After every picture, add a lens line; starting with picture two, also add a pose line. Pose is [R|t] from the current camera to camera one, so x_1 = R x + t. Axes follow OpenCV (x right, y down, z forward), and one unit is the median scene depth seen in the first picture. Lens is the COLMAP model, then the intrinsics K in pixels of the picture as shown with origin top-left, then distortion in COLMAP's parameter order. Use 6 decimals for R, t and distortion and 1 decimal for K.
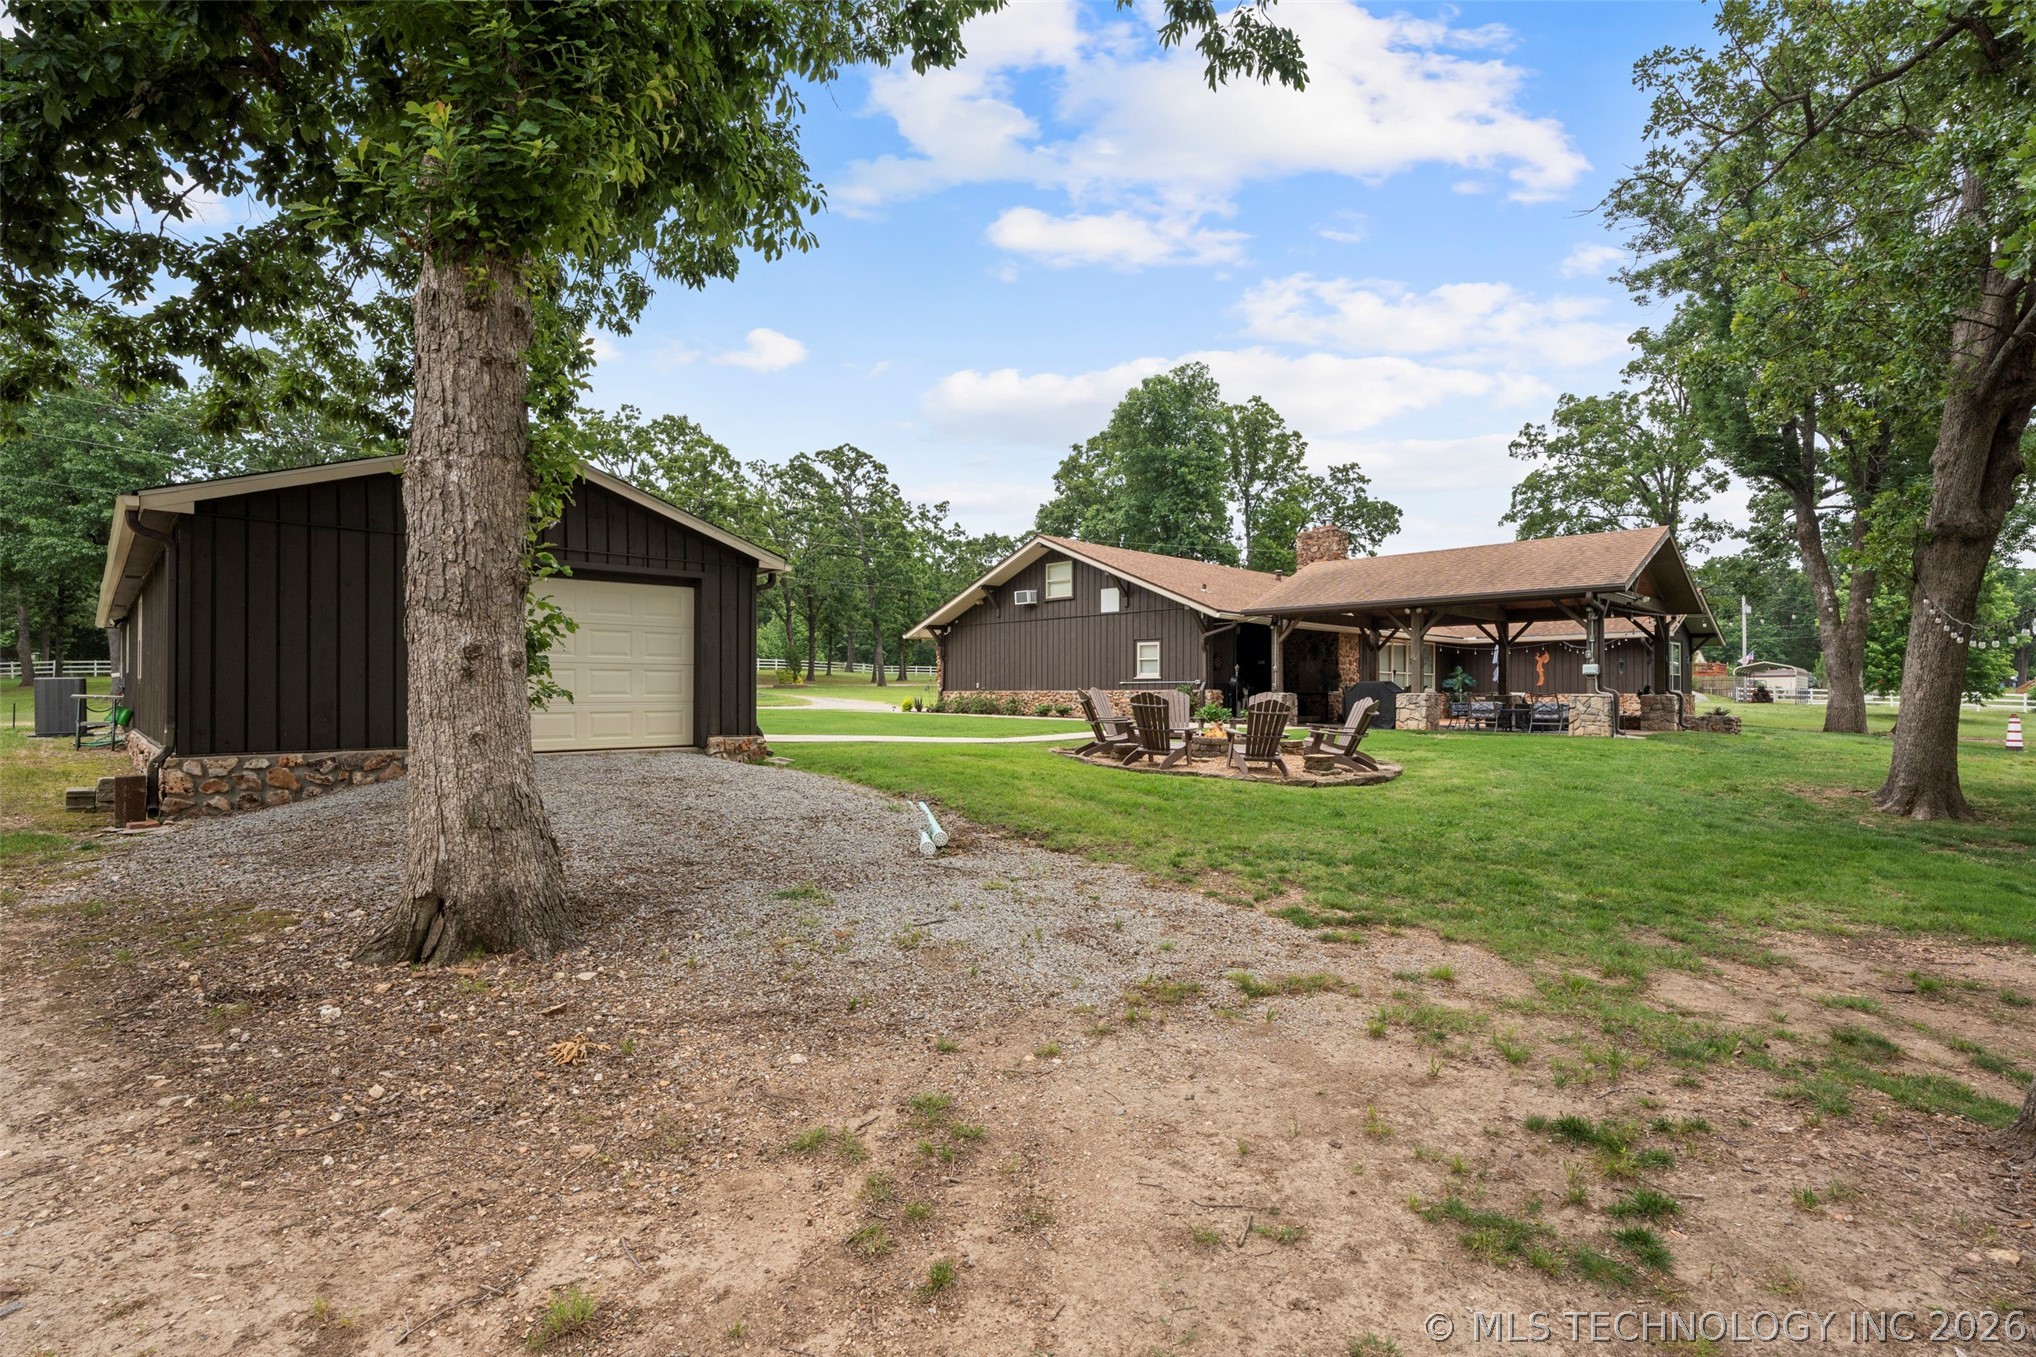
lens RADIAL K [[980.1, 0, 1018.0], [0, 980.1, 678.5], [0, 0, 1]] dist [0.000397, 0.000056]
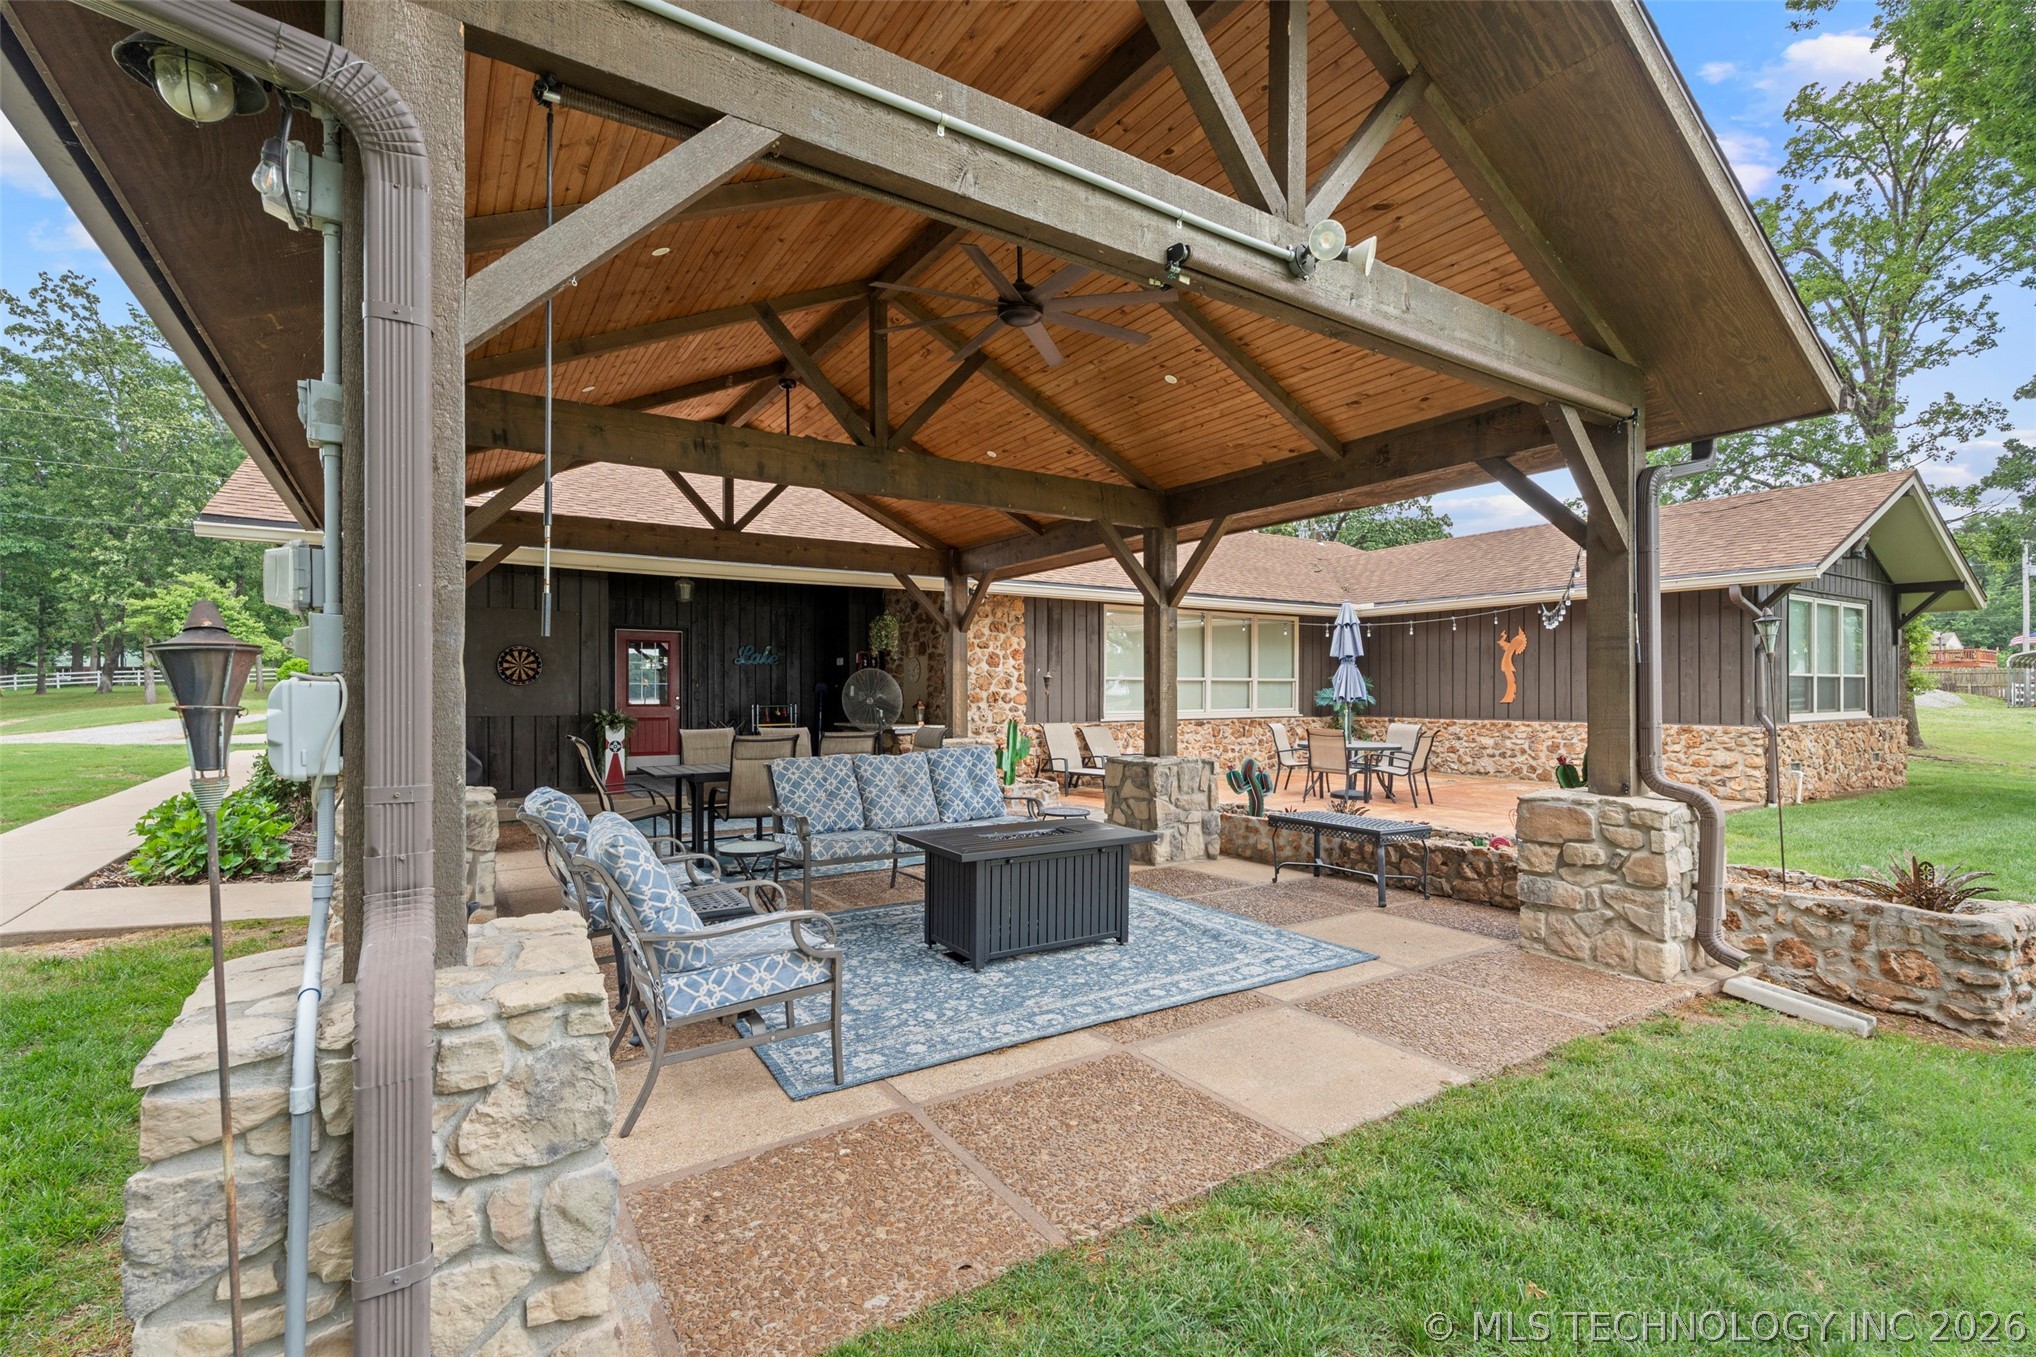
lens RADIAL K [[919.8, 0, 1015.2], [0, 919.8, 687.3], [0, 0, 1]] dist [-0.000994, -0.000003]
pose [[0.981304, -0.009953, -0.192206, 0.259463], [0.012202, 0.999870, 0.010518, -0.005118], [0.192076, -0.012667, 0.981298, 0.355231]]
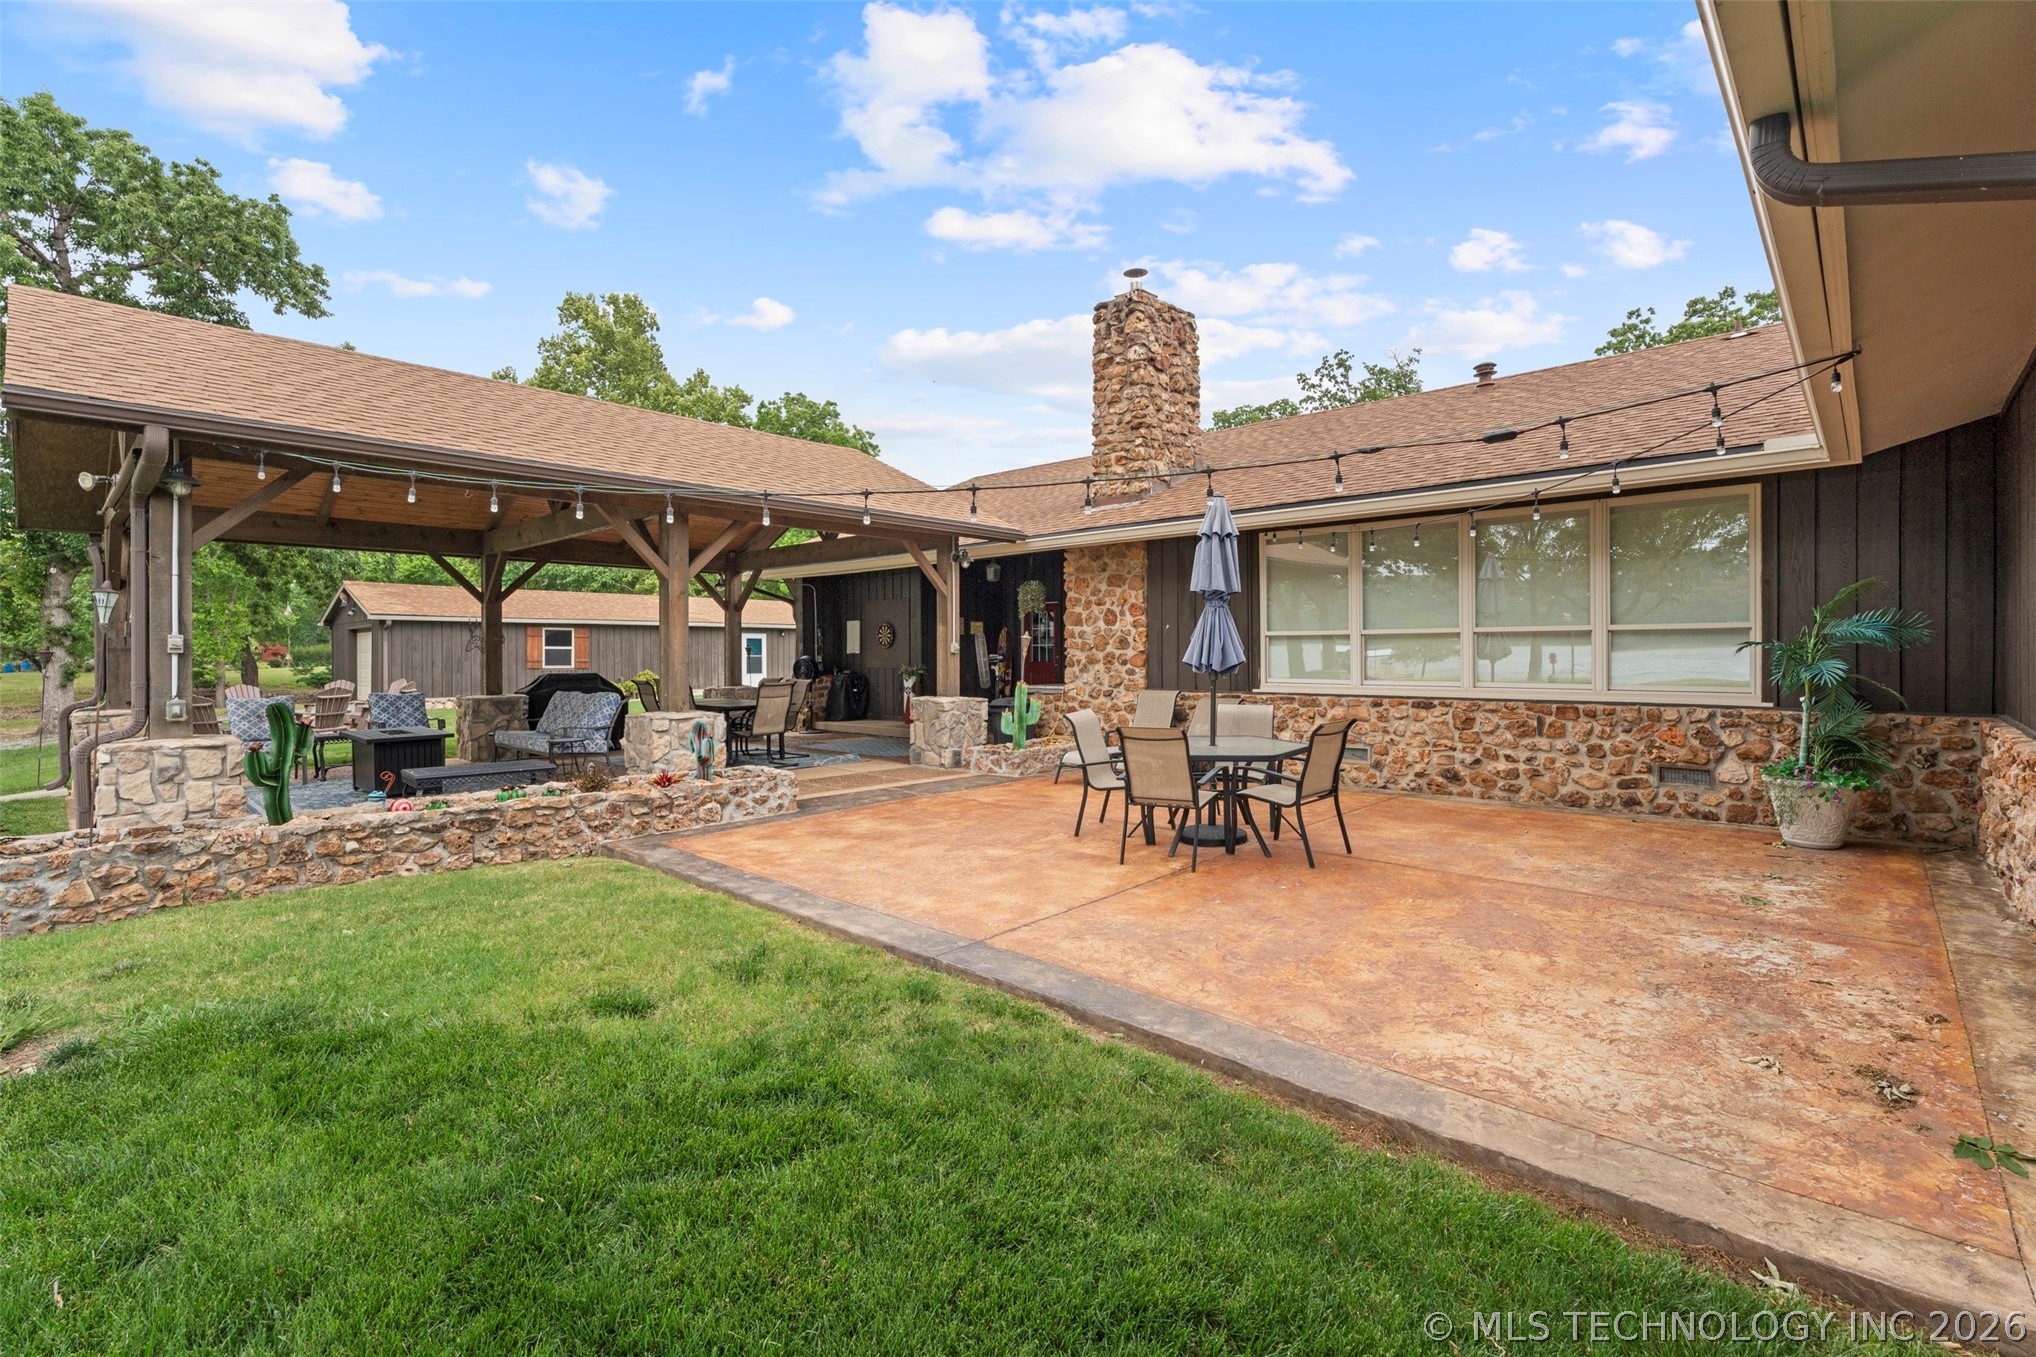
lens RADIAL K [[919.8, 0, 1016.4], [0, 919.8, 656.5], [0, 0, 1]] dist [0.000551, 0.000012]
pose [[0.057249, -0.003243, -0.998355, 0.689837], [0.018416, 0.999828, -0.002192, 0.007074], [0.998190, -0.018260, 0.057299, 0.874260]]
